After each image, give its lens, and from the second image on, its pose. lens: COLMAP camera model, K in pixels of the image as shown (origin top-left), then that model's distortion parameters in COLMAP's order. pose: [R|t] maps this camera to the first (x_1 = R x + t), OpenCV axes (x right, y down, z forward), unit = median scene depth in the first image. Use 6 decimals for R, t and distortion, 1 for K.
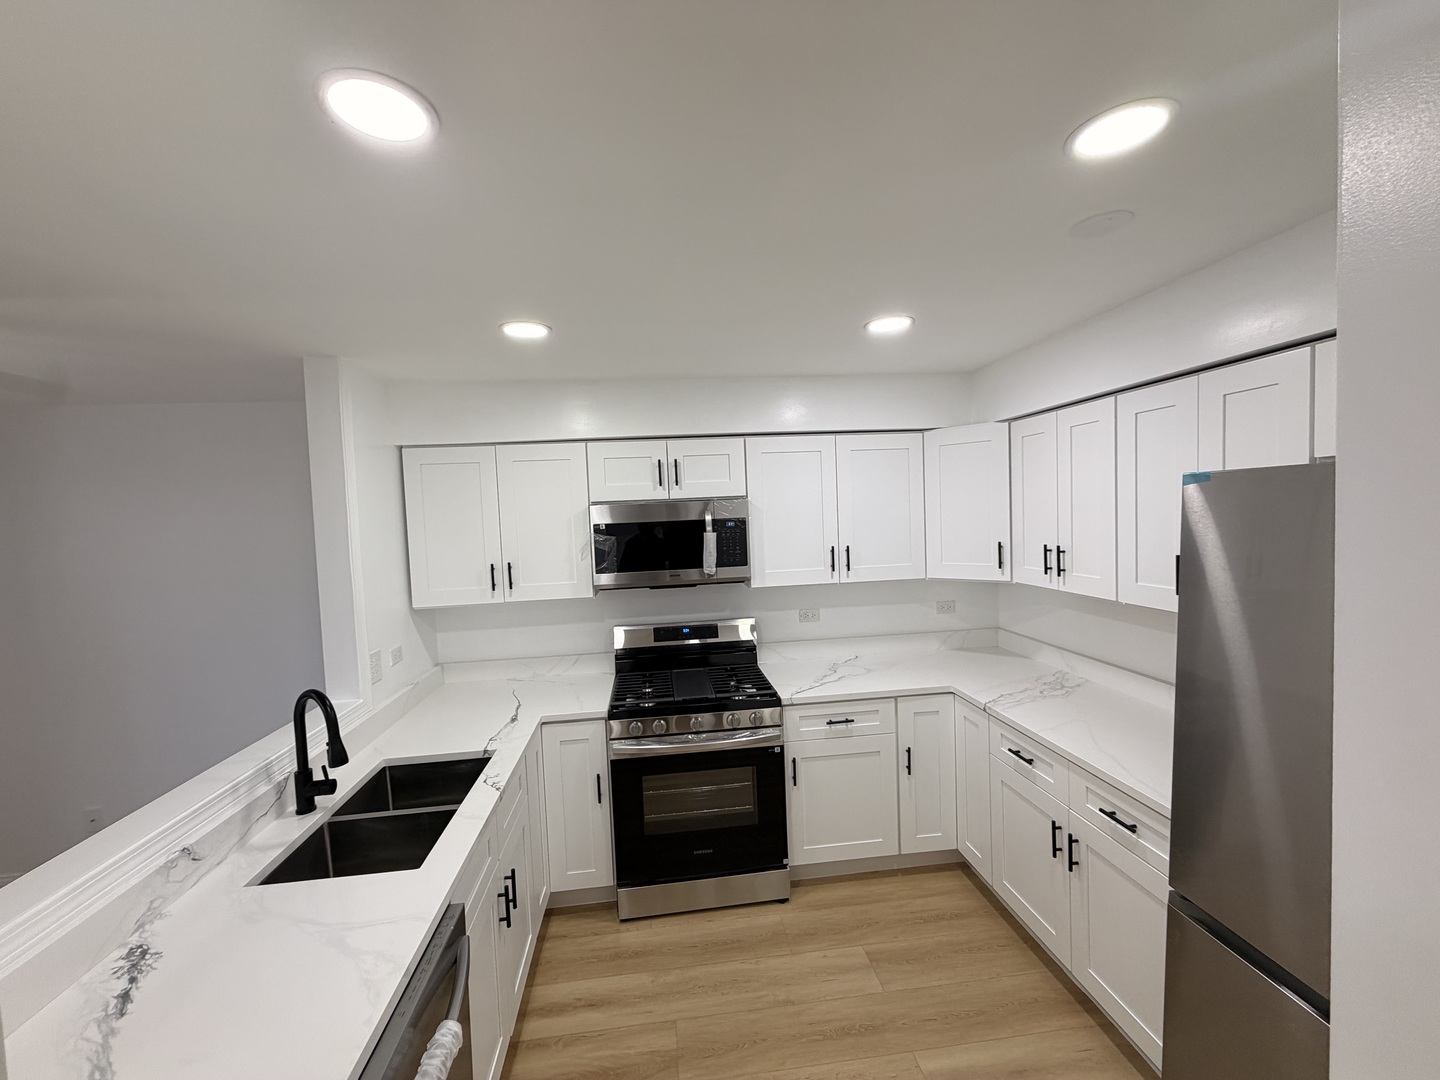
lens RADIAL K [[617.7, 0, 720.0], [0, 617.7, 540.0], [0, 0, 1]] dist [-0.000202, -0.000082]
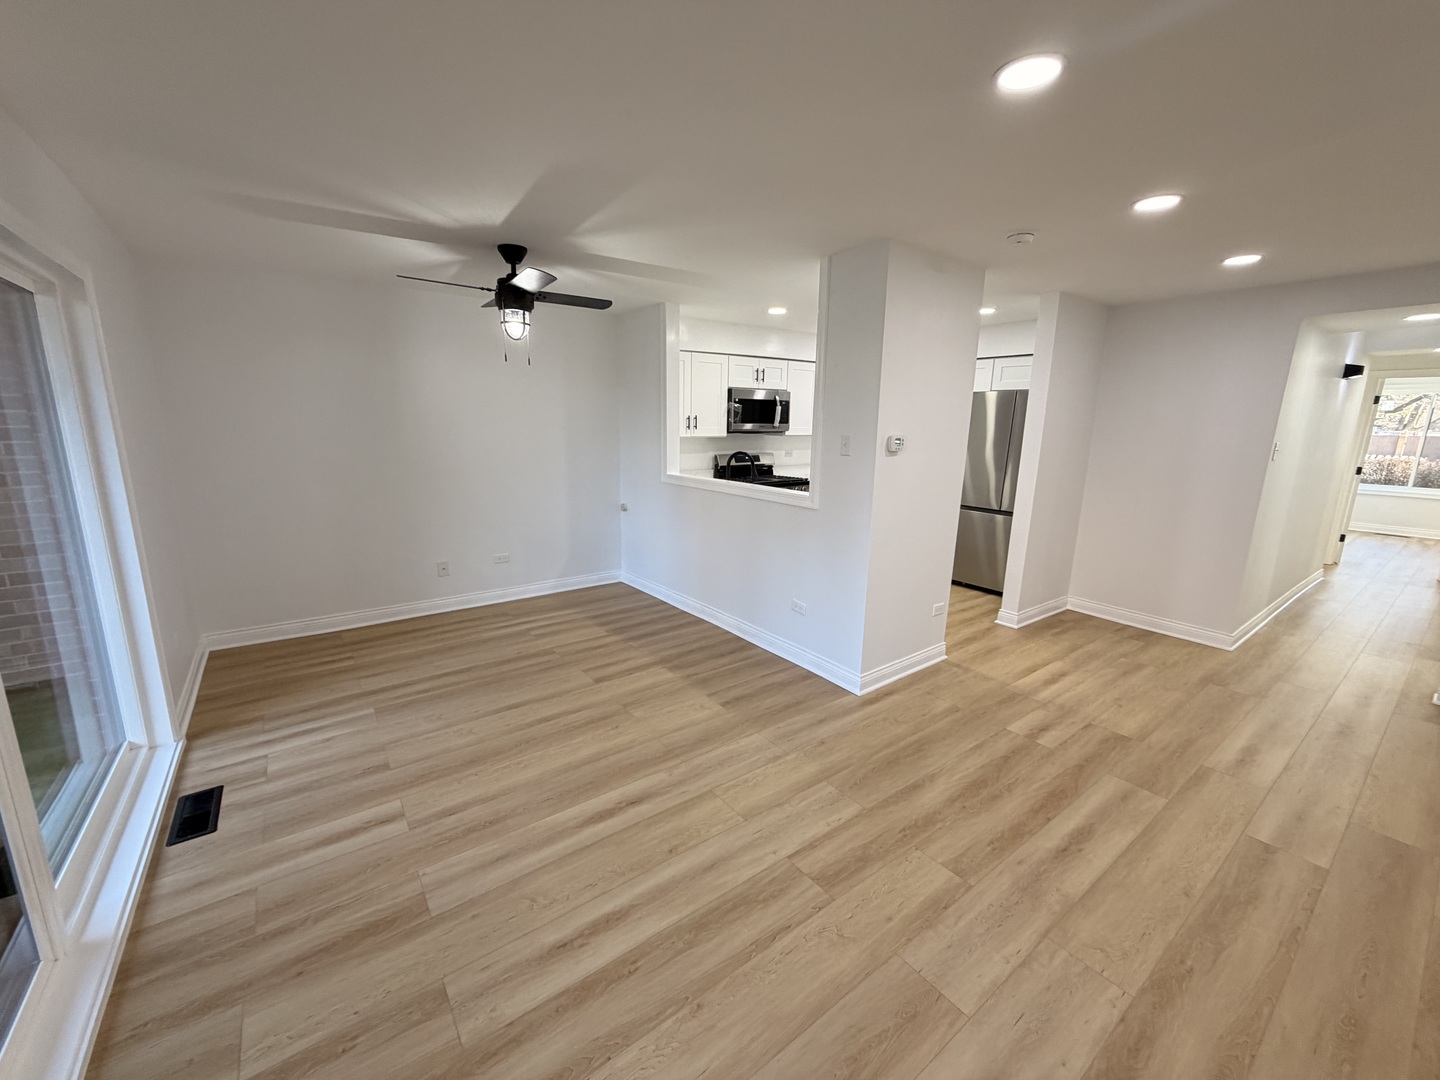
lens RADIAL K [[578.8, 0, 706.9], [0, 578.8, 539.6], [0, 0, 1]] dist [-0.000226, -0.000016]
pose [[0.872850, -0.045973, 0.485819, -1.177158], [-0.031168, 0.988268, 0.149518, 0.144836], [-0.486993, -0.145649, 0.861176, -0.620074]]
